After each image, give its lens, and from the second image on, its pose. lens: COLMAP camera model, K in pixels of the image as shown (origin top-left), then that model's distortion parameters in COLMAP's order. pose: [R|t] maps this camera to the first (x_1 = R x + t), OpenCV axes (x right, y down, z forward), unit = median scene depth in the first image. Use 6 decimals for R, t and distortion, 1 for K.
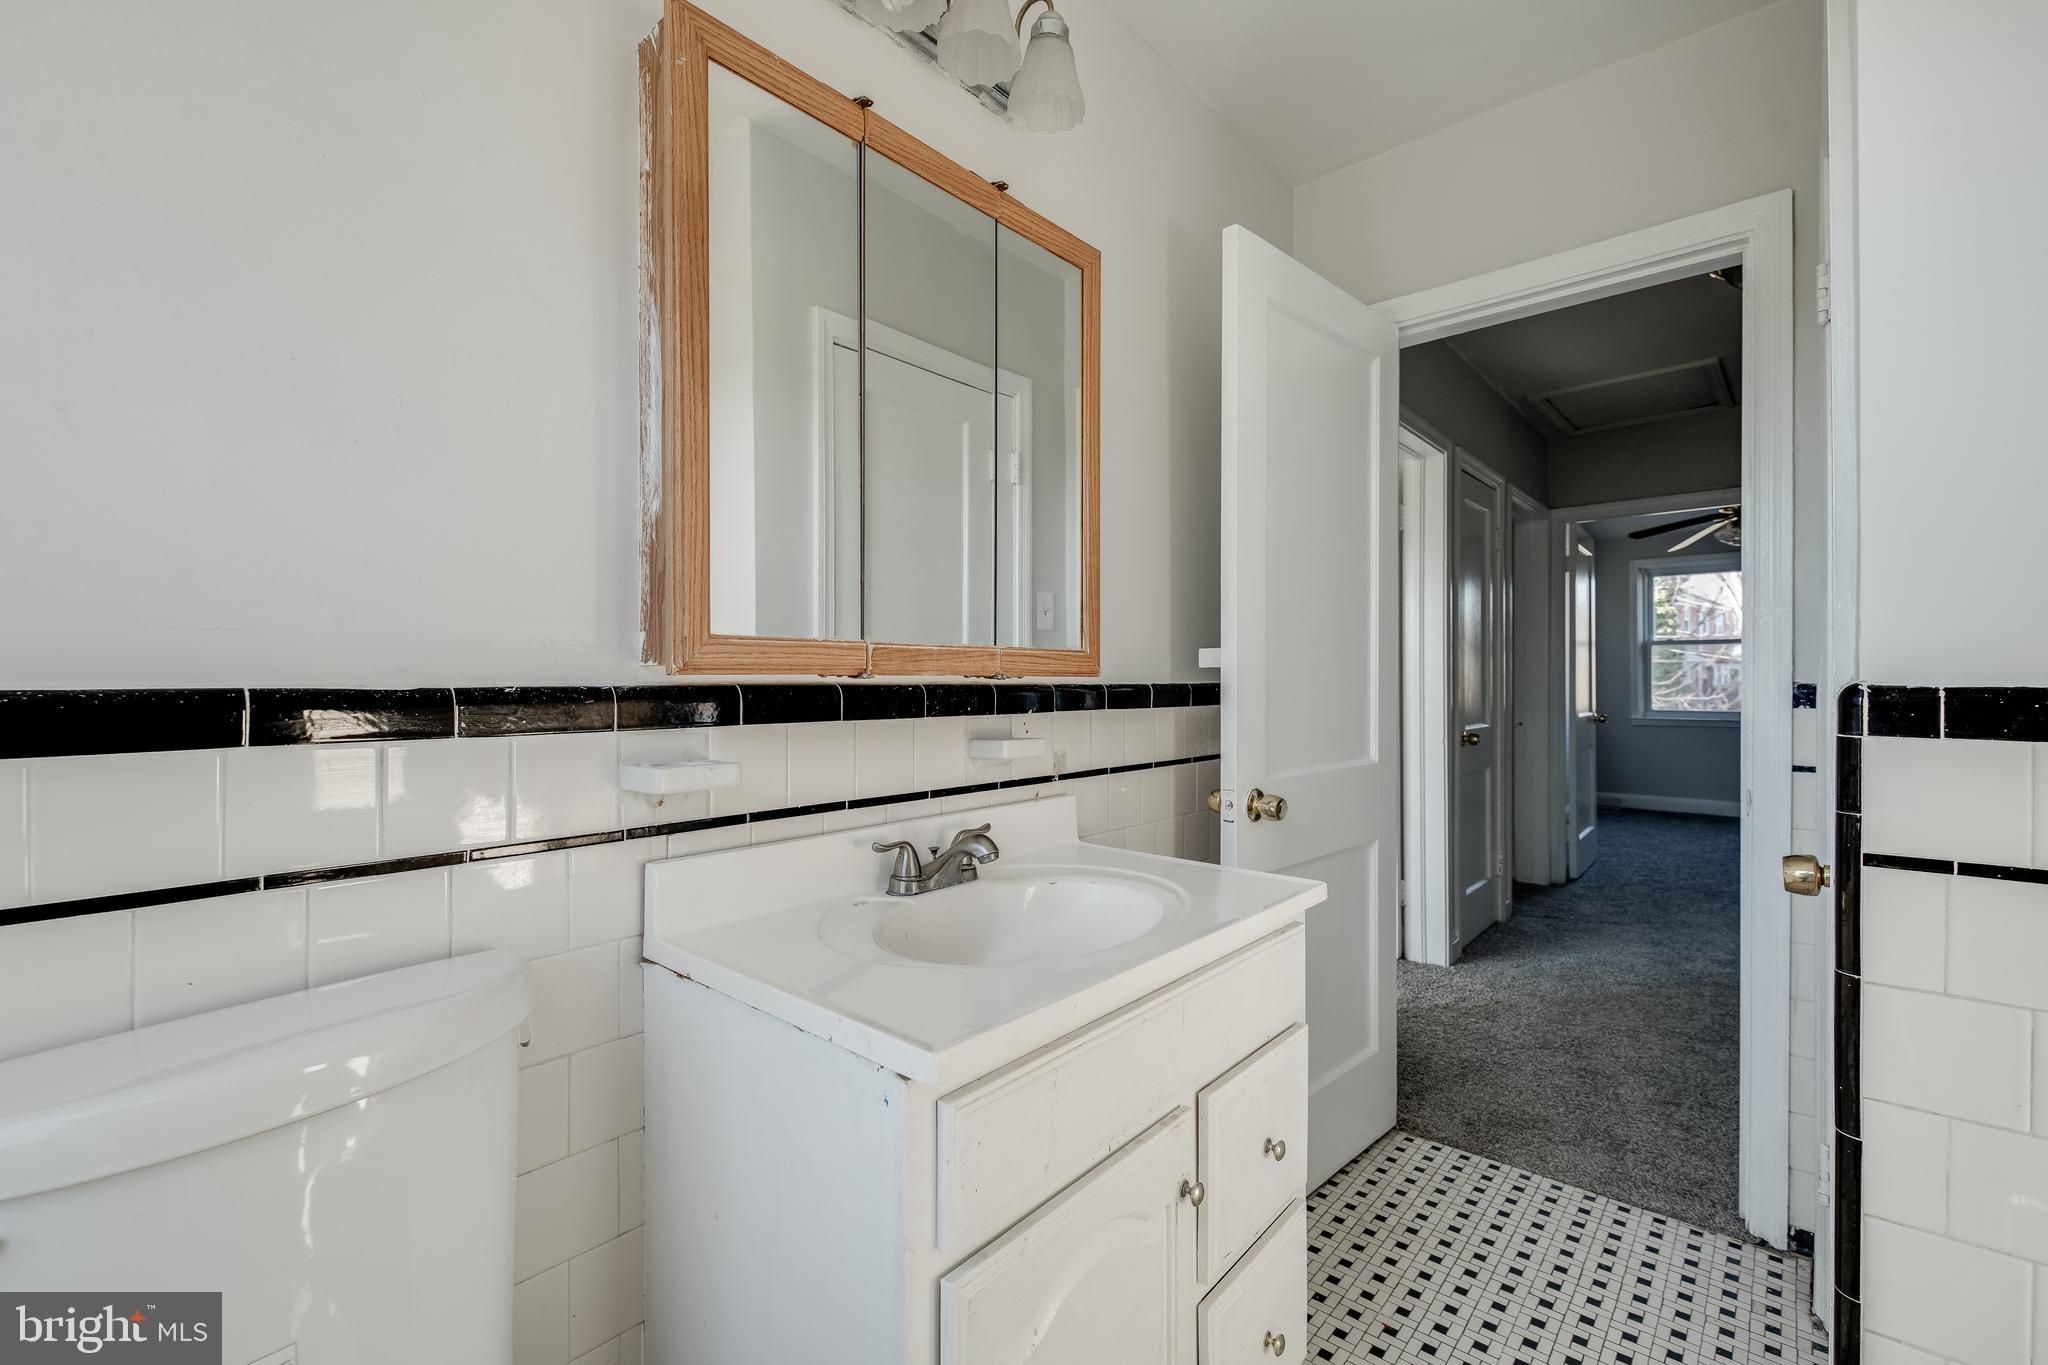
lens RADIAL K [[881.0, 0, 1036.4], [0, 881.0, 675.6], [0, 0, 1]] dist [0.013468, -0.000613]
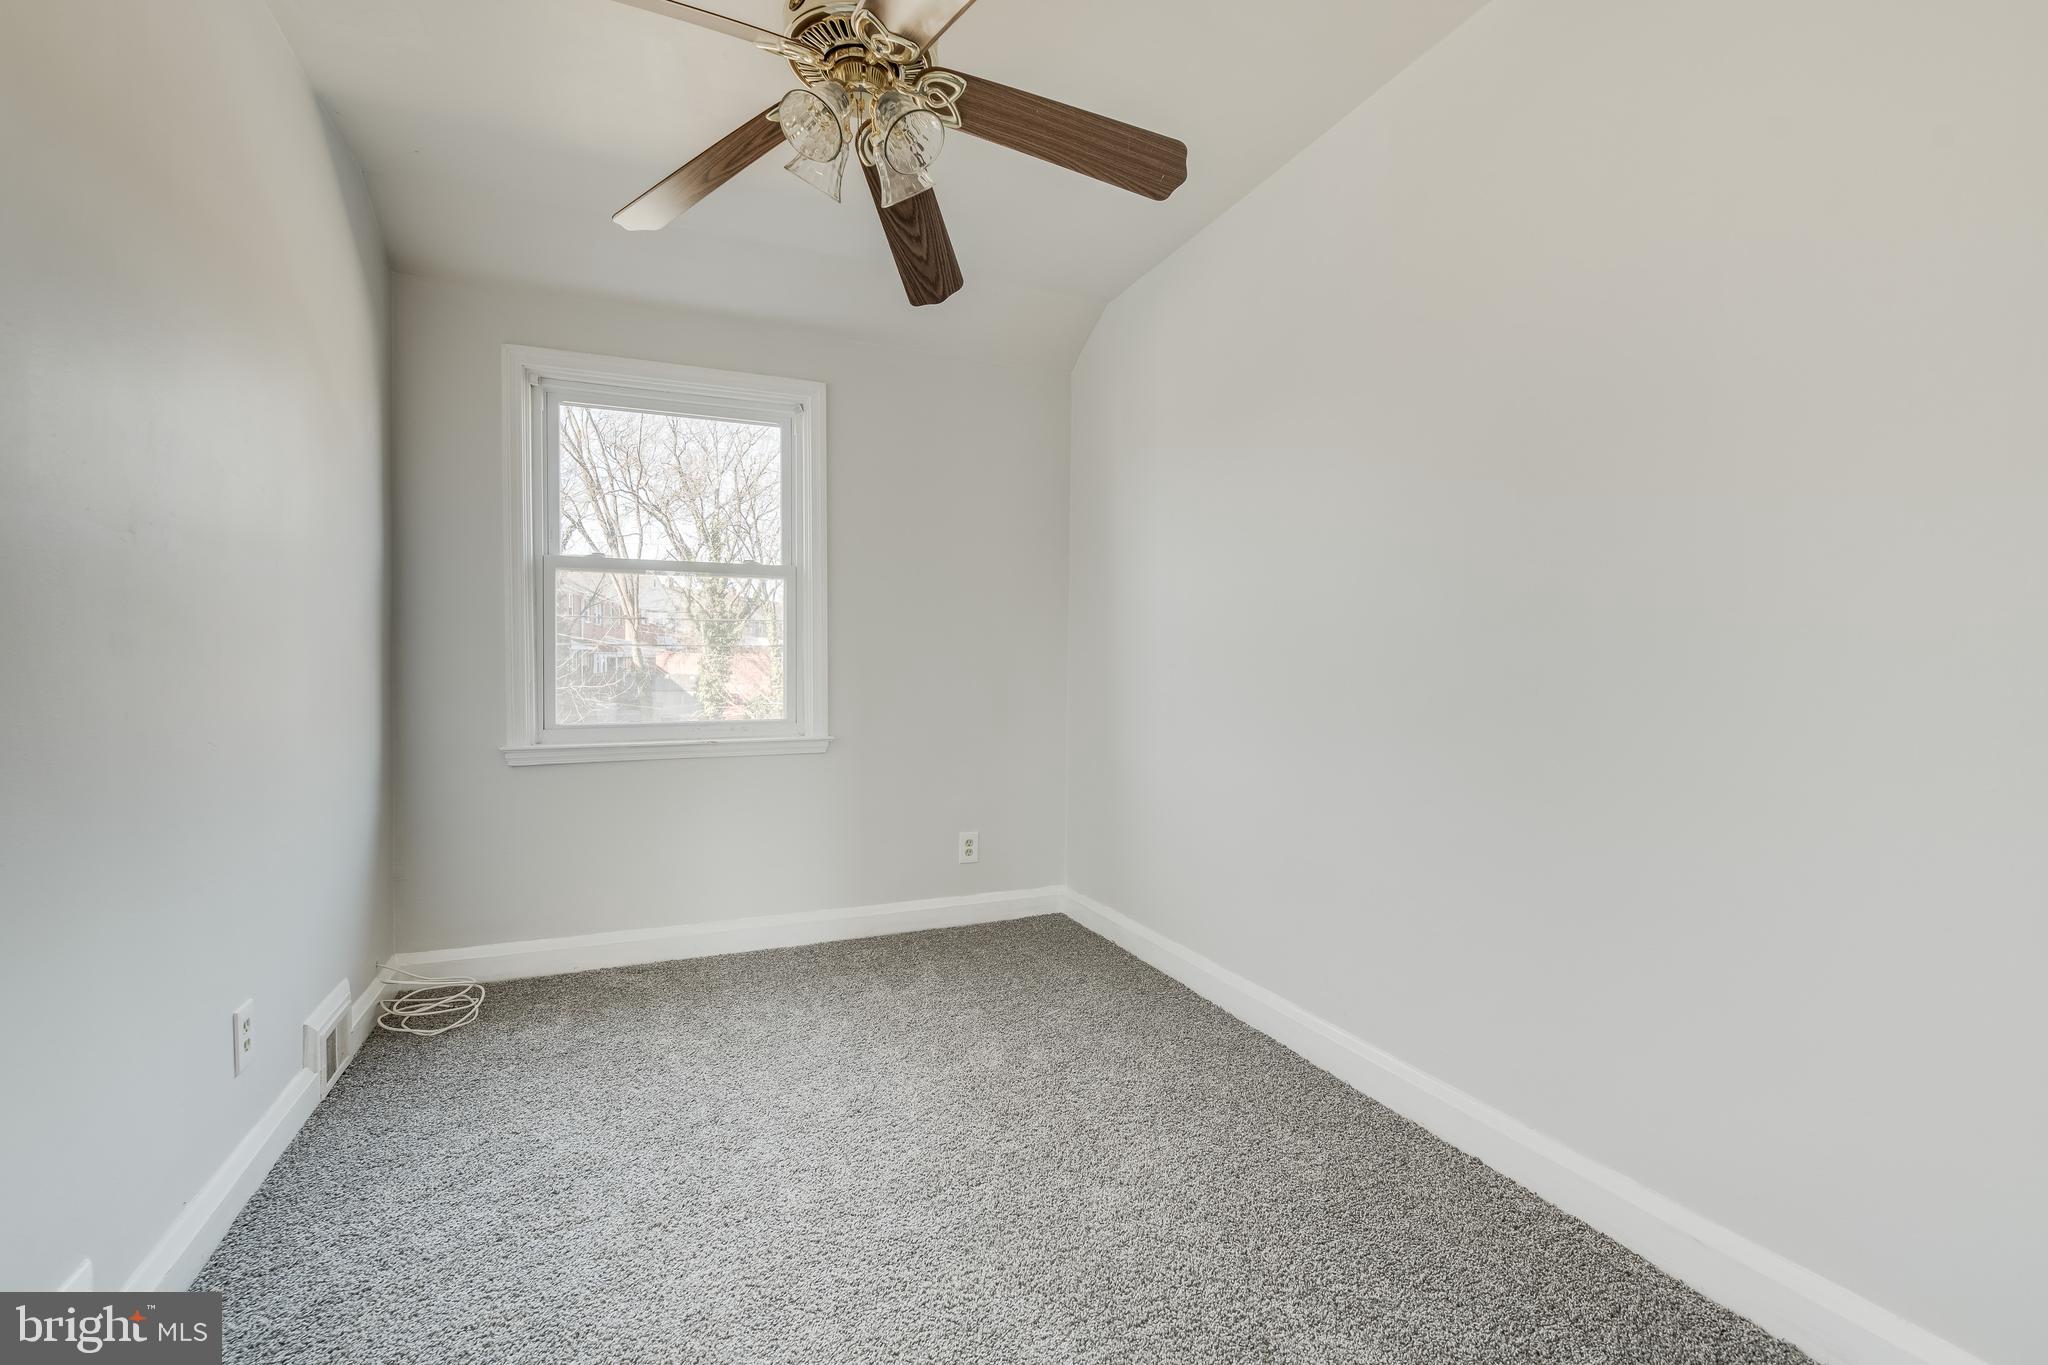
lens RADIAL K [[859.8, 0, 1023.8], [0, 859.8, 669.8], [0, 0, 1]] dist [0.000982, -0.000169]
pose [[0.433572, -0.004347, 0.901108, 0.645006], [-0.001175, 0.999985, 0.005389, 0.016097], [-0.901118, -0.003395, 0.433561, 0.948478]]
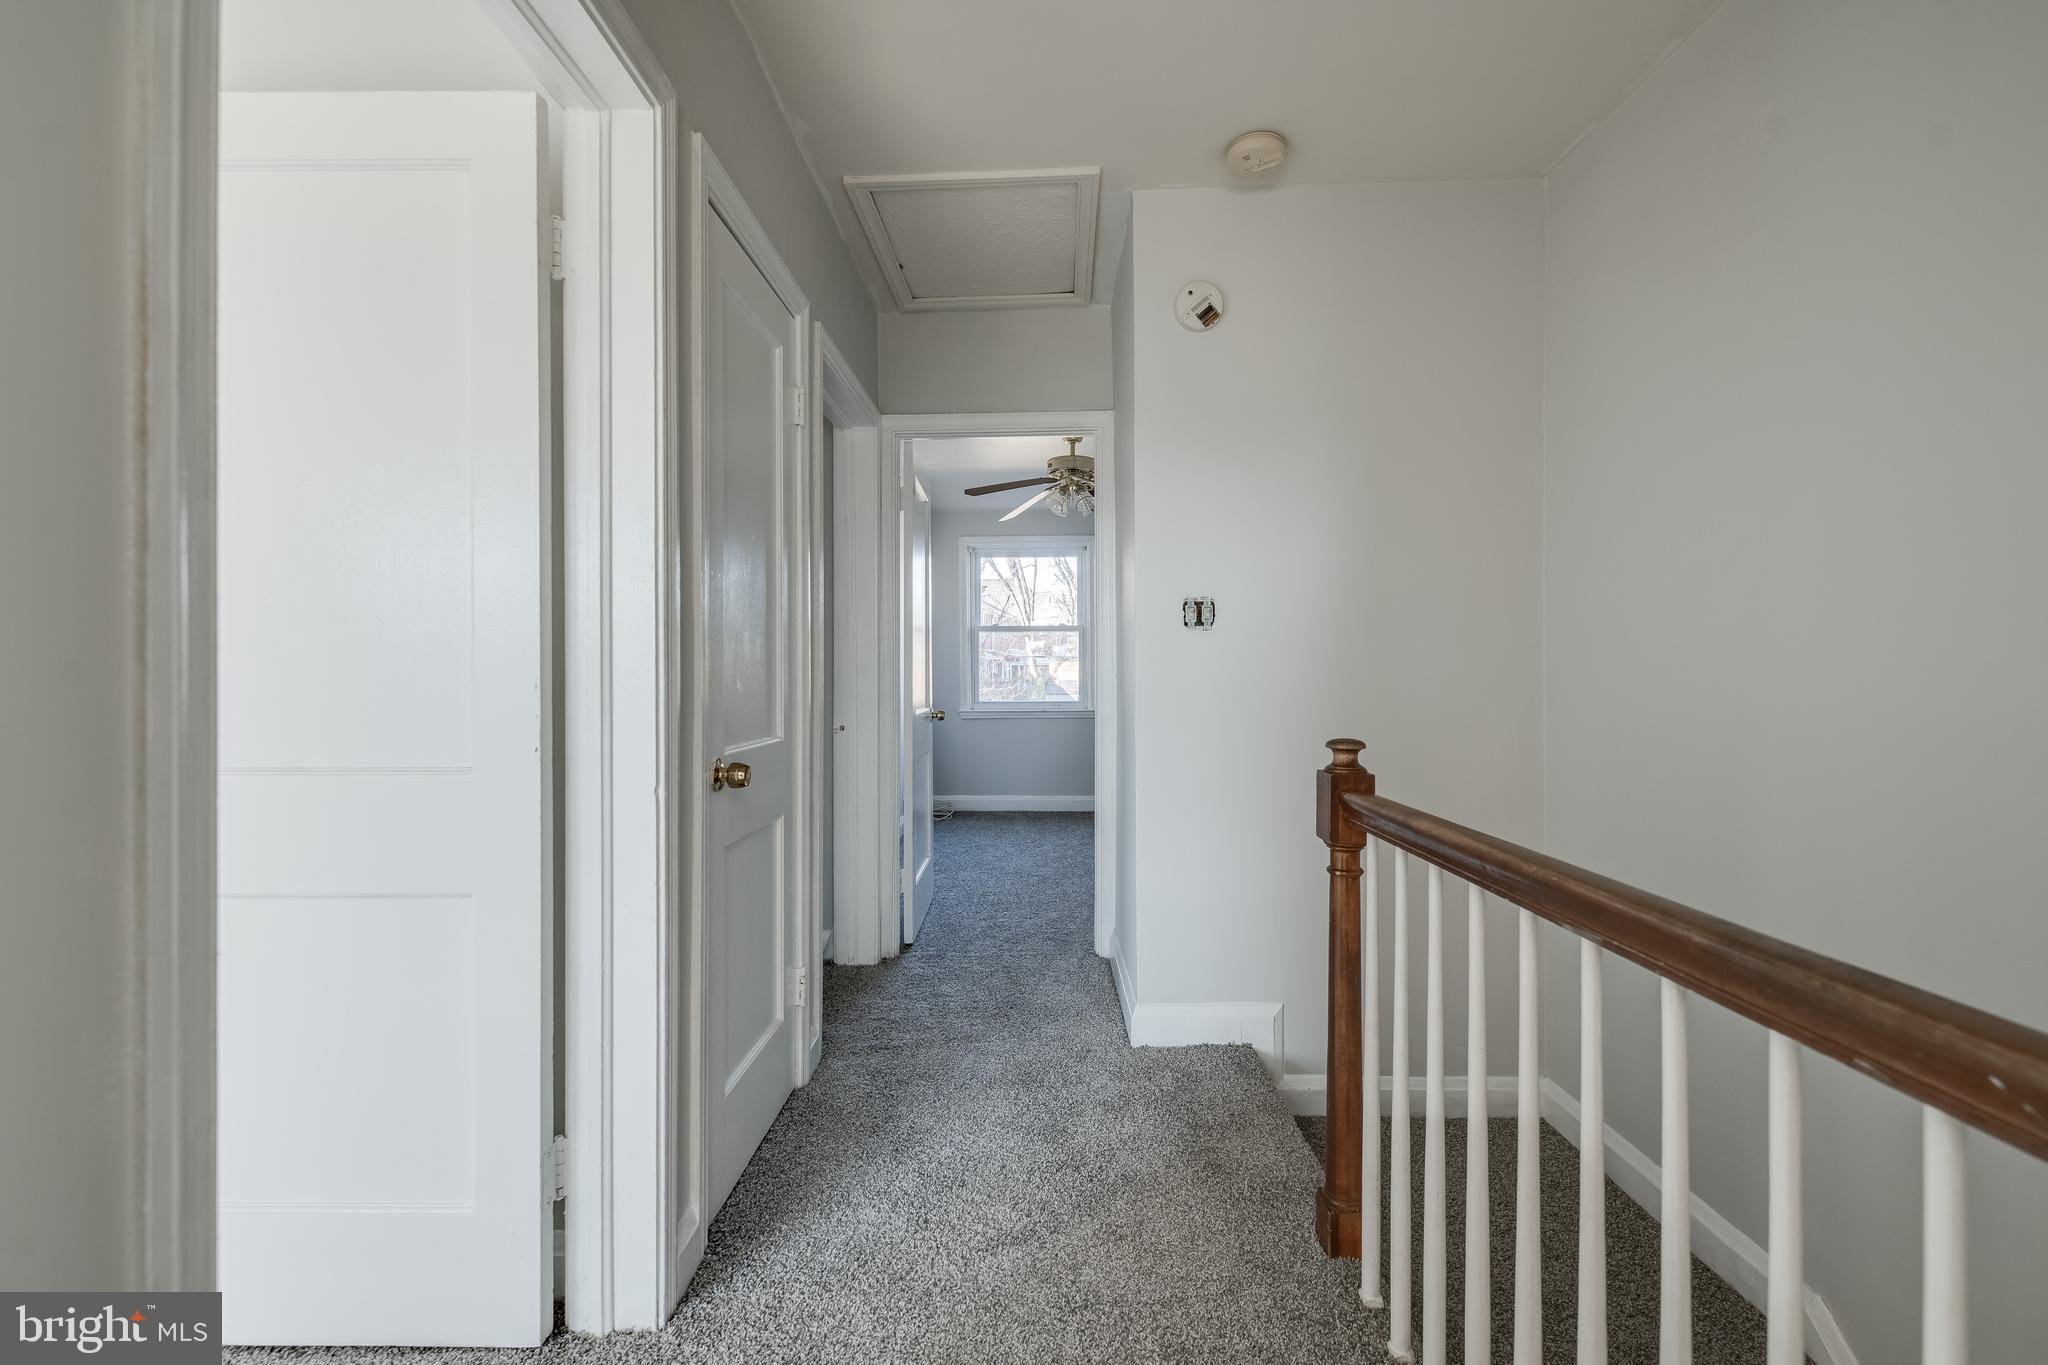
lens RADIAL K [[881.0, 0, 1036.4], [0, 881.0, 675.6], [0, 0, 1]] dist [0.013468, -0.000613]
pose [[0.766716, -0.001874, 0.641984, 0.229583], [-0.001194, 0.999990, 0.004344, 0.011715], [-0.641986, -0.004097, 0.766706, 0.390520]]
